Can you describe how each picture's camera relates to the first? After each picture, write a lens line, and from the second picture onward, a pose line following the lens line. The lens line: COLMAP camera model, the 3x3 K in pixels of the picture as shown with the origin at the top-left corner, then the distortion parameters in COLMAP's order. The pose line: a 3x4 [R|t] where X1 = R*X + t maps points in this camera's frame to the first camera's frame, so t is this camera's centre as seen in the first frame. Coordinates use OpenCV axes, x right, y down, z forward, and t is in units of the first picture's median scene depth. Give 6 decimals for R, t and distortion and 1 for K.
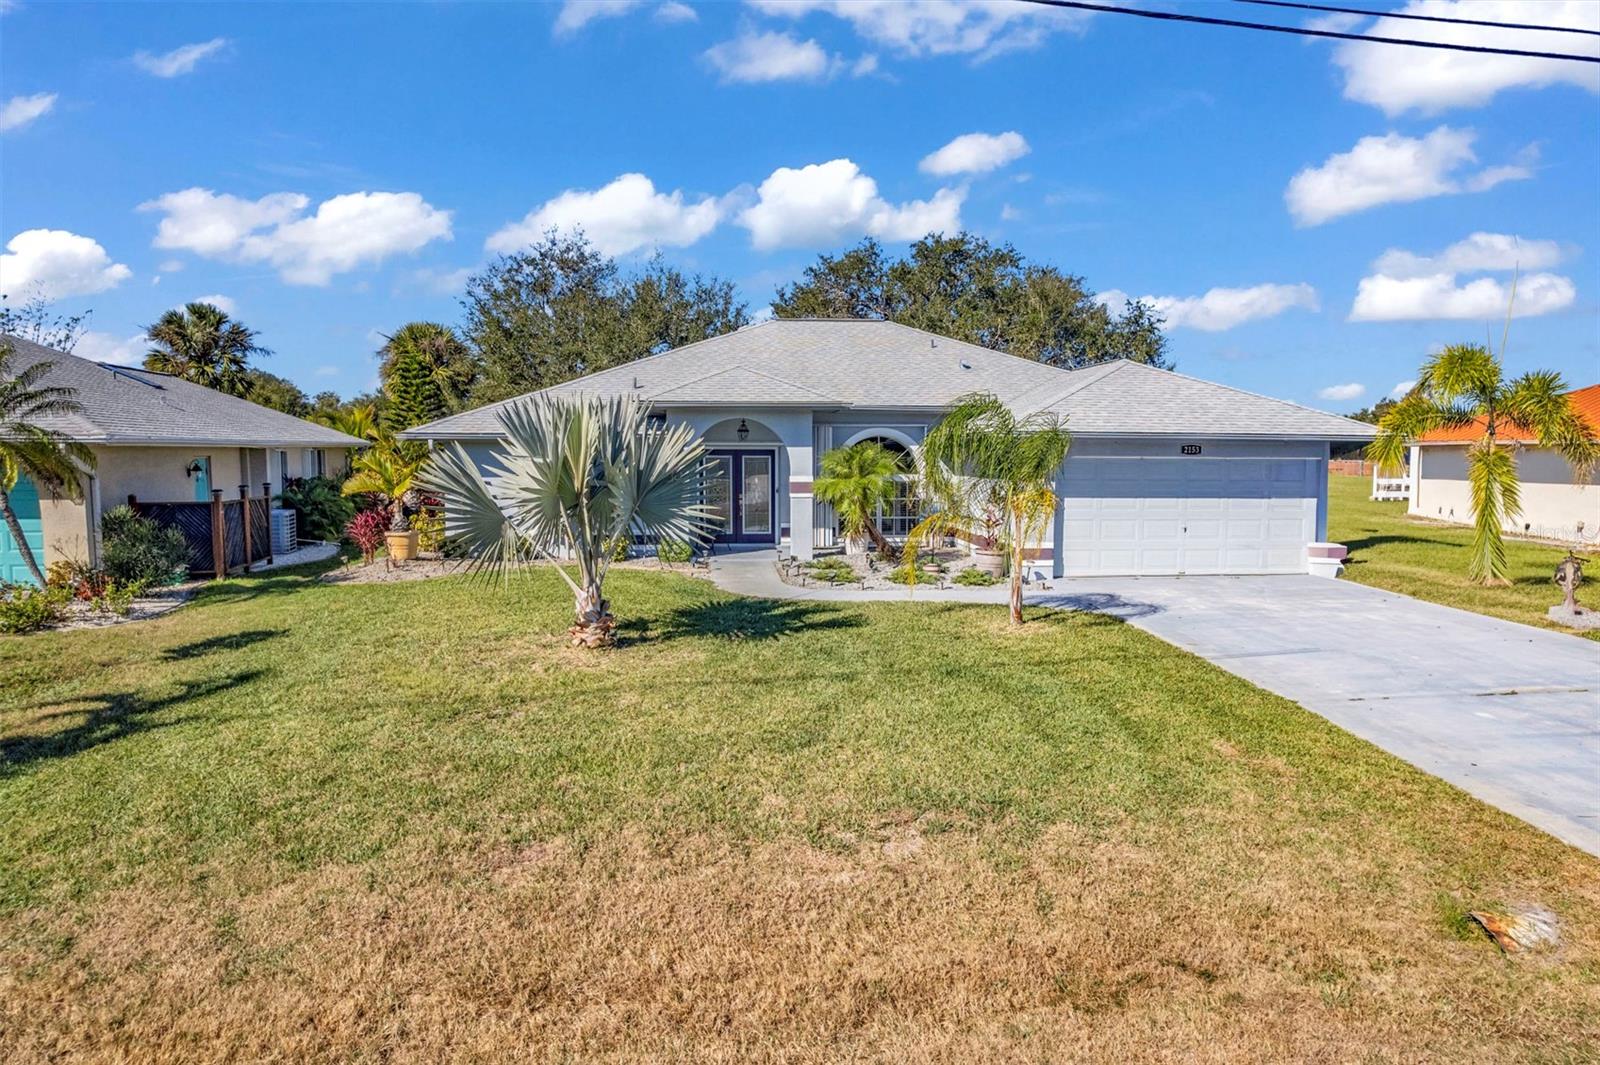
lens RADIAL K [[1029.4, 0, 810.7], [0, 1029.4, 537.7], [0, 0, 1]] dist [-0.079122, 0.071093]
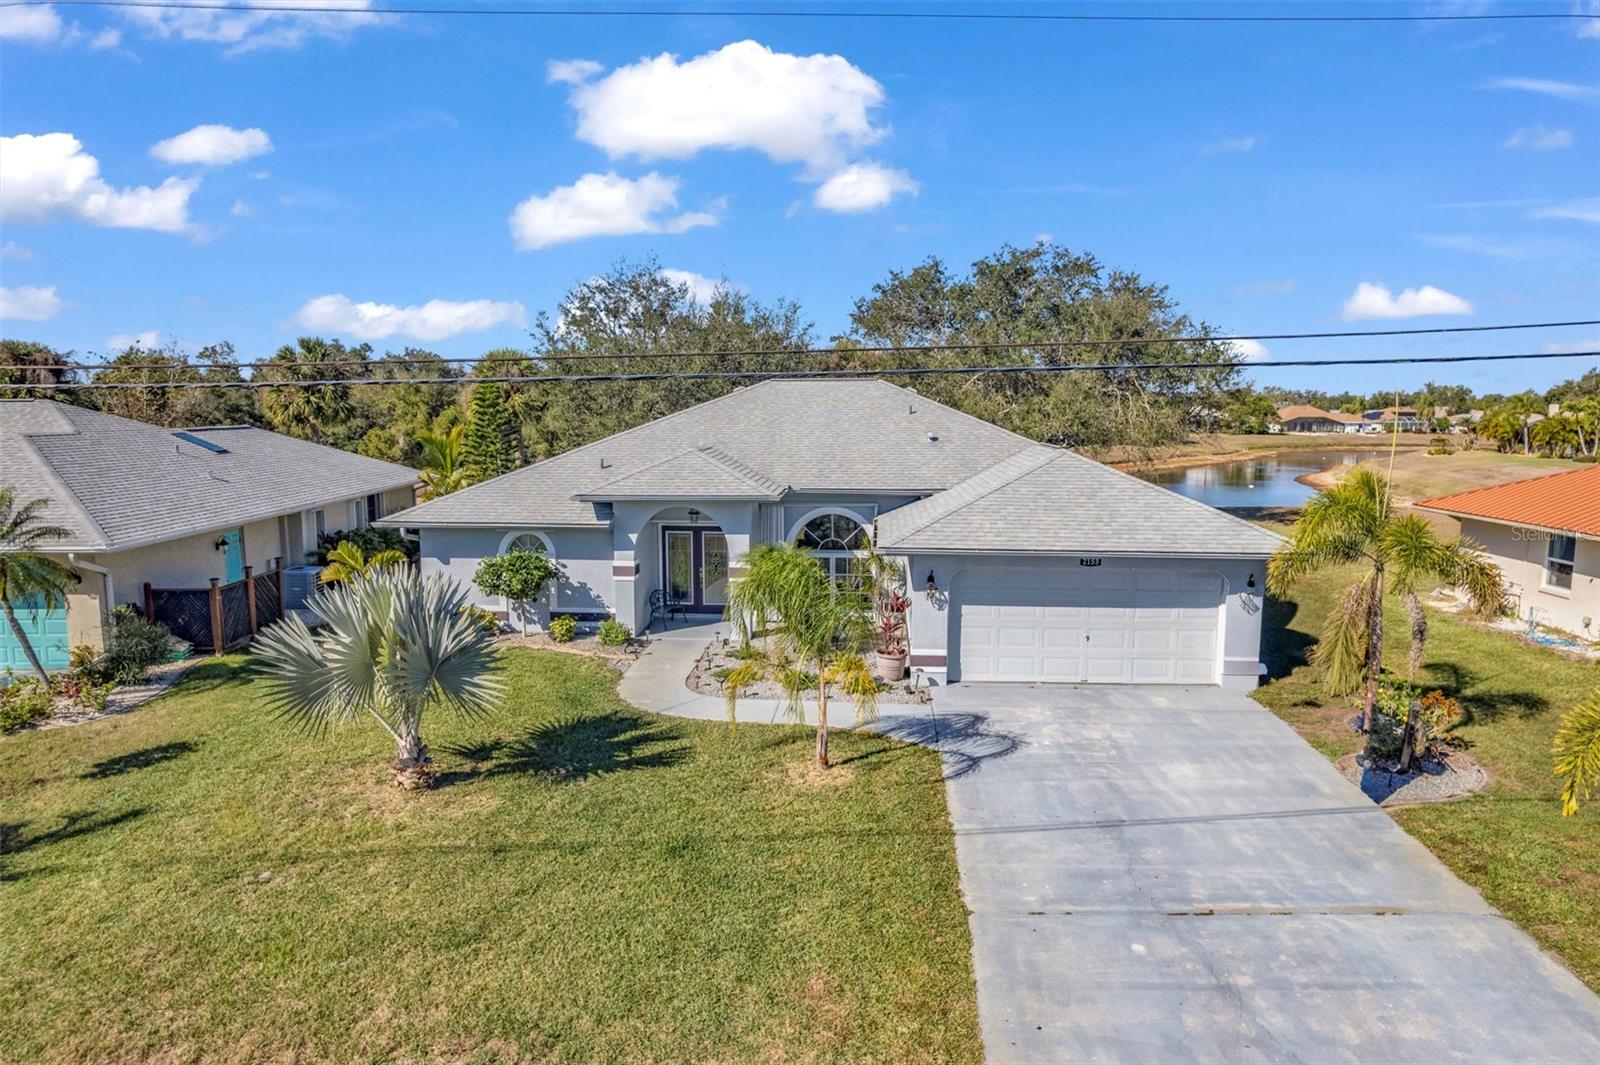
lens RADIAL K [[1029.4, 0, 810.7], [0, 1029.4, 537.7], [0, 0, 1]] dist [-0.079122, 0.071093]
pose [[0.986584, 0.019223, -0.162119, 0.334401], [-0.012664, 0.999063, 0.041392, -0.185260], [0.162763, -0.038784, 0.985903, -0.032317]]
